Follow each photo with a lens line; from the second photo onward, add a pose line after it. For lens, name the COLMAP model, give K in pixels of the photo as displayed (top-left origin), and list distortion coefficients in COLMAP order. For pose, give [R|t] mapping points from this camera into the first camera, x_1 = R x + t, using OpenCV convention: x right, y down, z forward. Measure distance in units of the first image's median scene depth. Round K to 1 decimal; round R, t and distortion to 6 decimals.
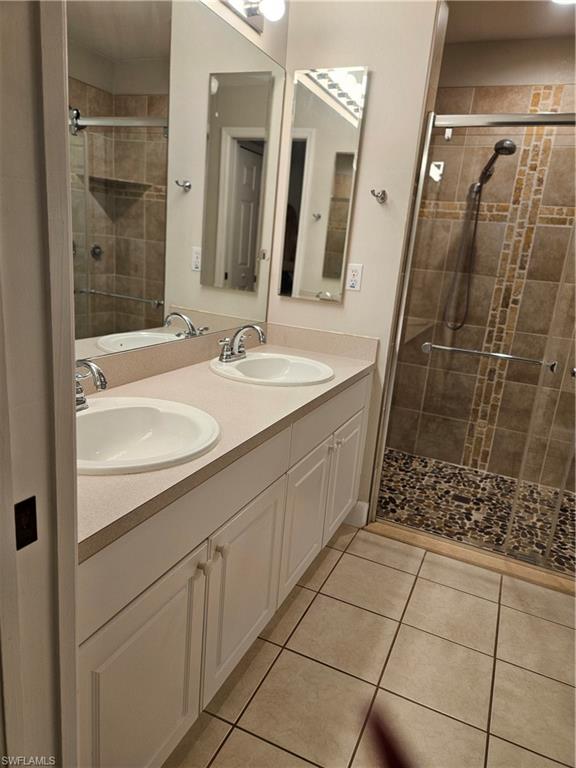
lens RADIAL K [[517.4, 0, 306.5], [0, 517.4, 369.3], [0, 0, 1]] dist [0.062945, -0.040883]
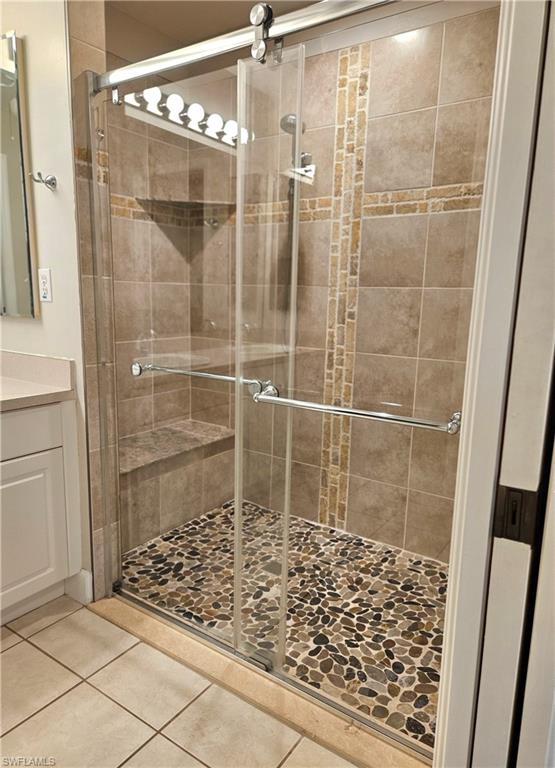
lens RADIAL K [[520.7, 0, 281.5], [0, 520.7, 376.5], [0, 0, 1]] dist [0.048550, -0.009219]
pose [[0.981397, -0.035616, -0.188657, 0.450217], [0.020729, 0.996555, -0.080305, 0.026431], [0.190868, 0.074901, 0.978754, 0.208411]]
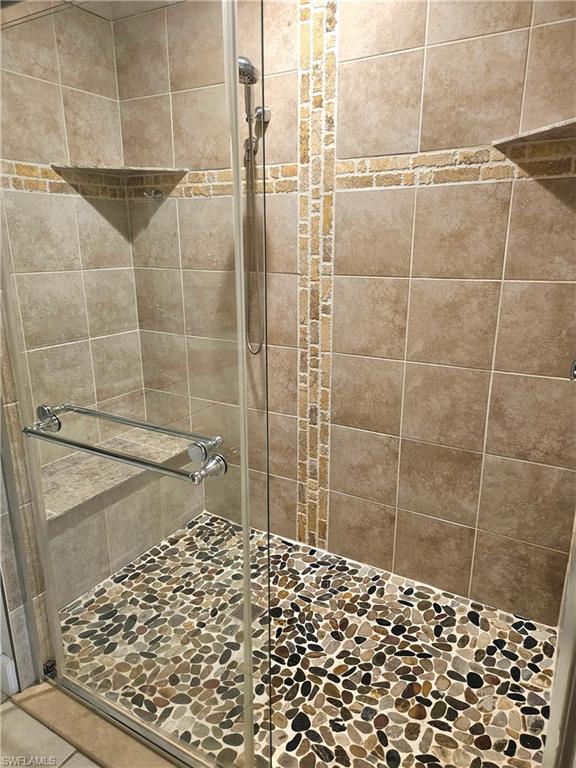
lens RADIAL K [[517.4, 0, 299.5], [0, 517.4, 373.7], [0, 0, 1]] dist [0.062945, -0.040883]
pose [[0.990637, -0.060384, -0.122444, 0.450553], [0.062513, 0.997951, 0.013613, -0.059231], [0.121371, -0.021140, 0.992382, 0.339375]]
